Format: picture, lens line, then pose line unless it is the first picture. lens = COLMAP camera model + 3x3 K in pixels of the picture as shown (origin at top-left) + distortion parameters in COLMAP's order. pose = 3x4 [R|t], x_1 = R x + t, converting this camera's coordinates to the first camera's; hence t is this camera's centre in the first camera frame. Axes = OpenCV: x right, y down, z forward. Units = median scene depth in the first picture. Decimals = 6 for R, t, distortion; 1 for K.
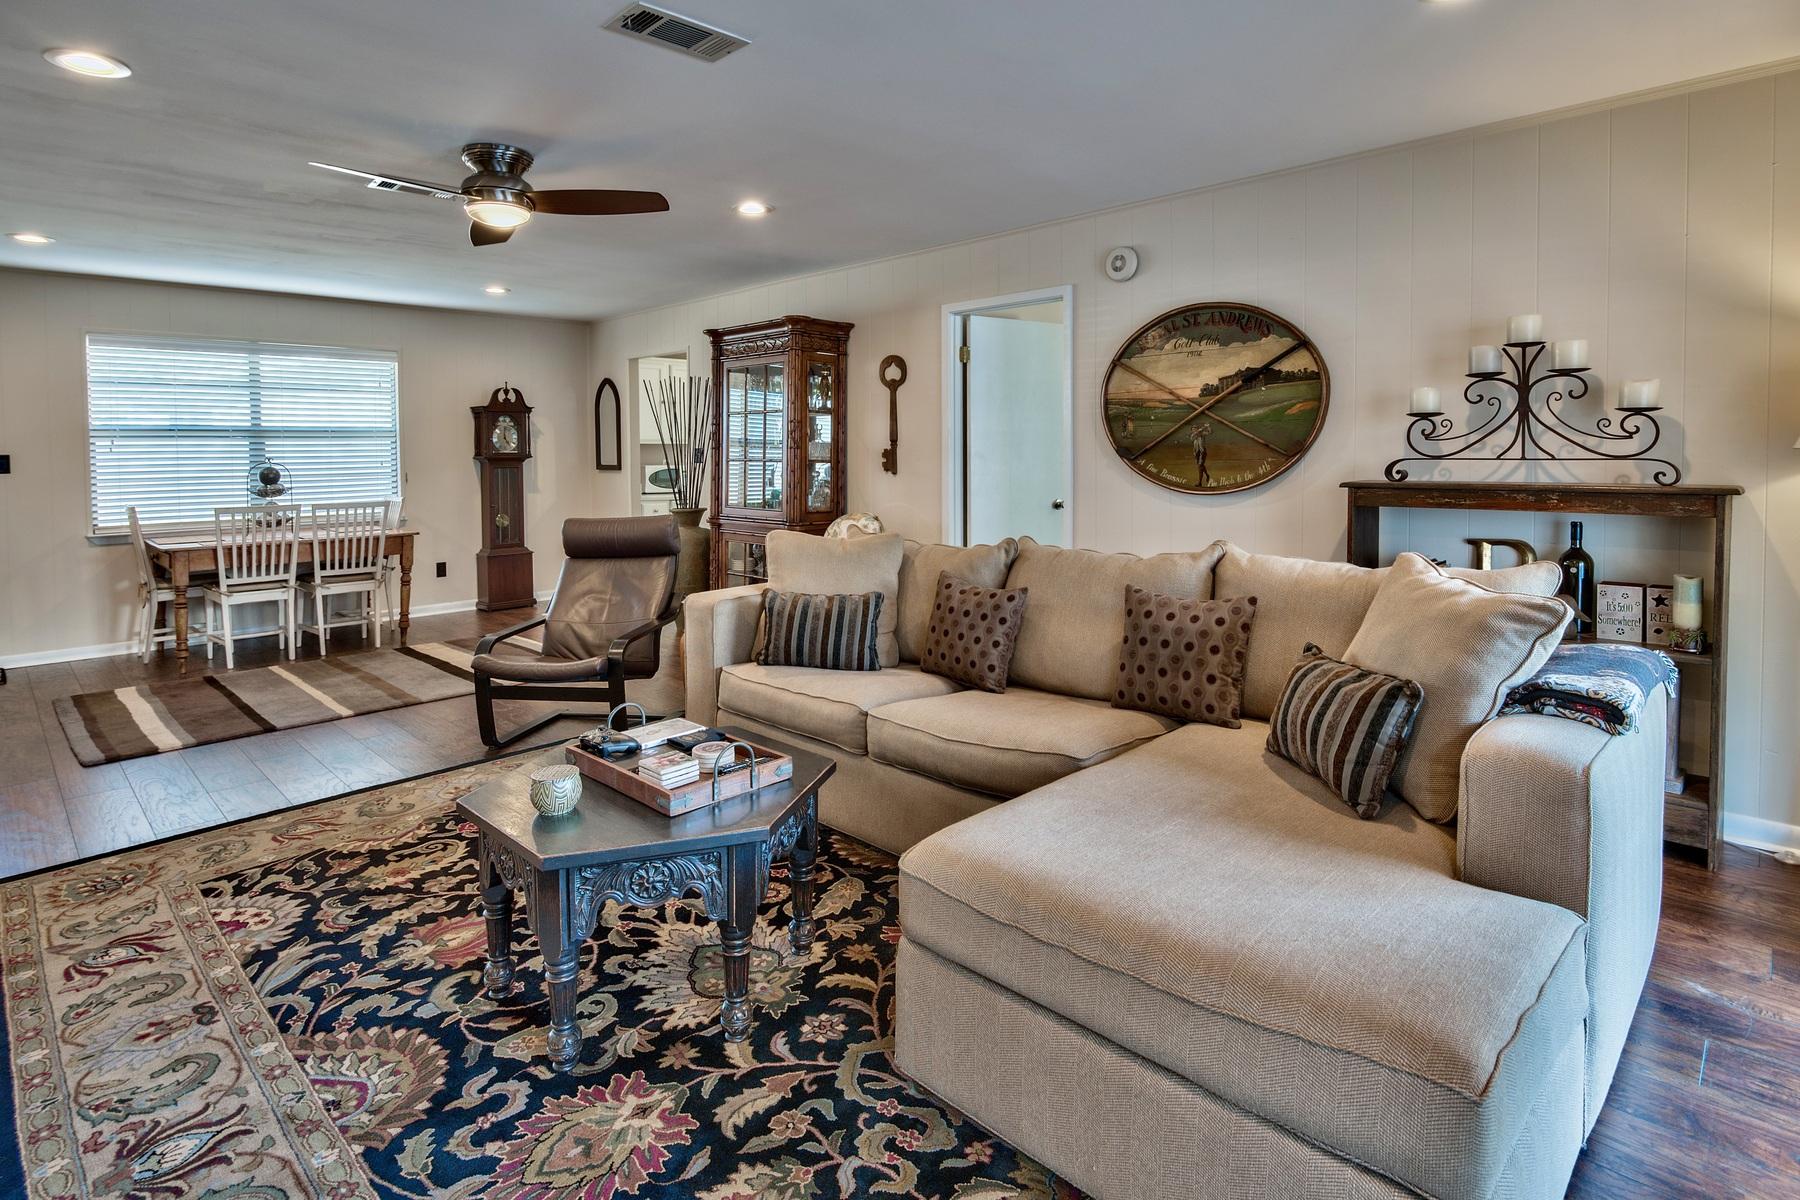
lens RADIAL K [[944.1, 0, 900.4], [0, 944.1, 451.9], [0, 0, 1]] dist [-0.000666, -0.000188]
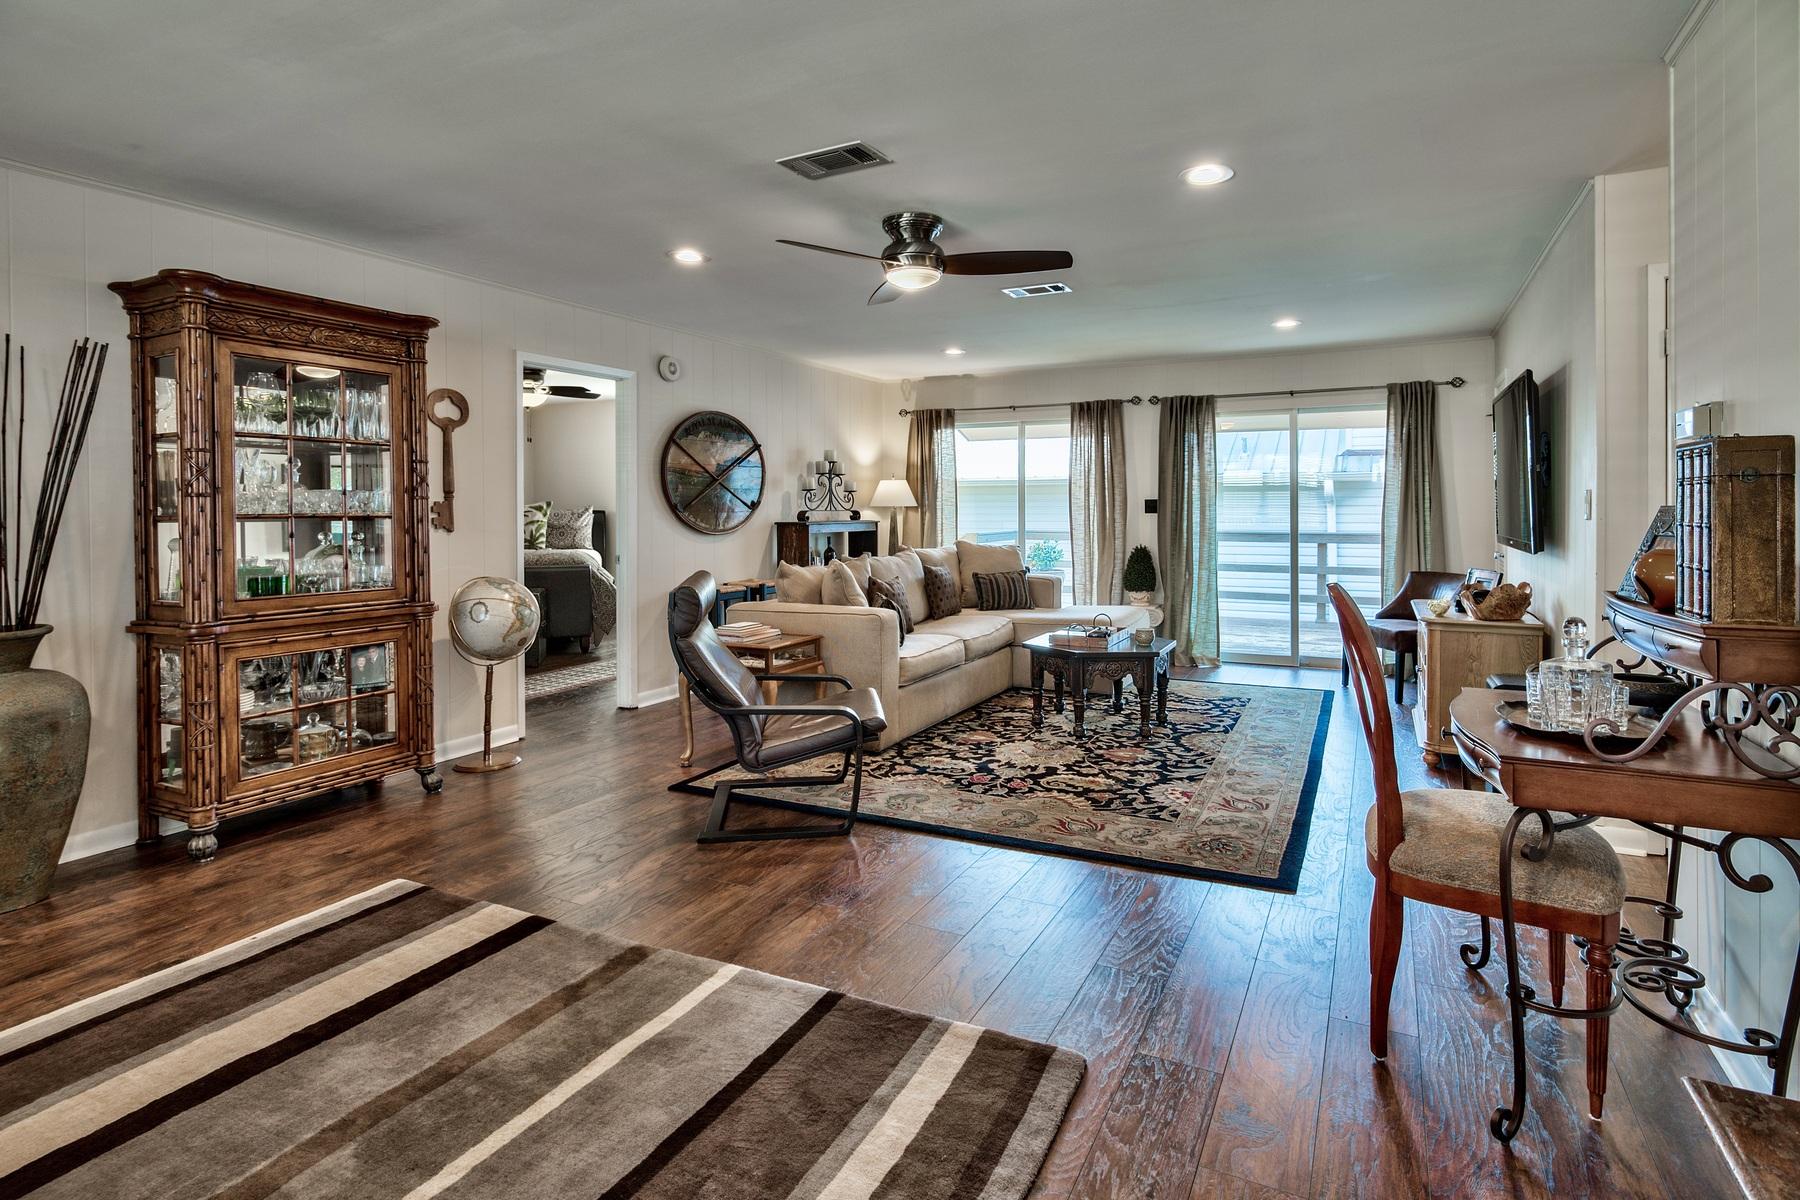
lens RADIAL K [[919.8, 0, 900.0], [0, 919.8, 600.0], [0, 0, 1]] dist [-0.002276, -0.000105]
pose [[-0.302601, -0.091535, 0.948712, -1.279825], [0.001218, 0.995340, 0.096422, 0.007558], [-0.953116, 0.030333, -0.301079, 1.219737]]
